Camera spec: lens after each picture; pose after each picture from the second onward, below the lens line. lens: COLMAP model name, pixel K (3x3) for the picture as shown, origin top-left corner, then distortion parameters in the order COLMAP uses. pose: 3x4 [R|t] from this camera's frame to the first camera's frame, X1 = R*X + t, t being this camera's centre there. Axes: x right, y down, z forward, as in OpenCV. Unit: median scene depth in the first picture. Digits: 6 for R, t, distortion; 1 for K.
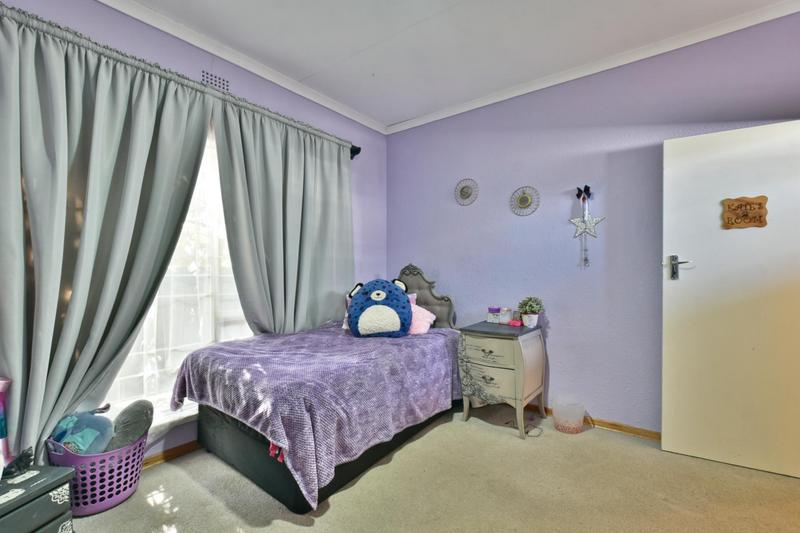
lens RADIAL K [[366.8, 0, 400.6], [0, 366.8, 276.3], [0, 0, 1]] dist [0.003801, -0.000261]
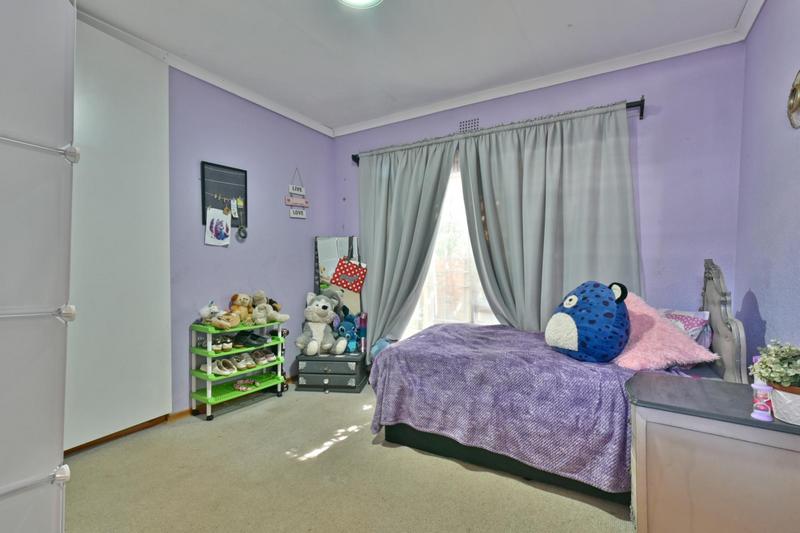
lens RADIAL K [[366.8, 0, 400.6], [0, 366.8, 276.3], [0, 0, 1]] dist [0.003801, -0.000261]
pose [[0.087741, 0.030398, -0.995679, 0.708528], [-0.029457, 0.999176, 0.027909, -0.013915], [0.995708, 0.026881, 0.088564, 0.577018]]
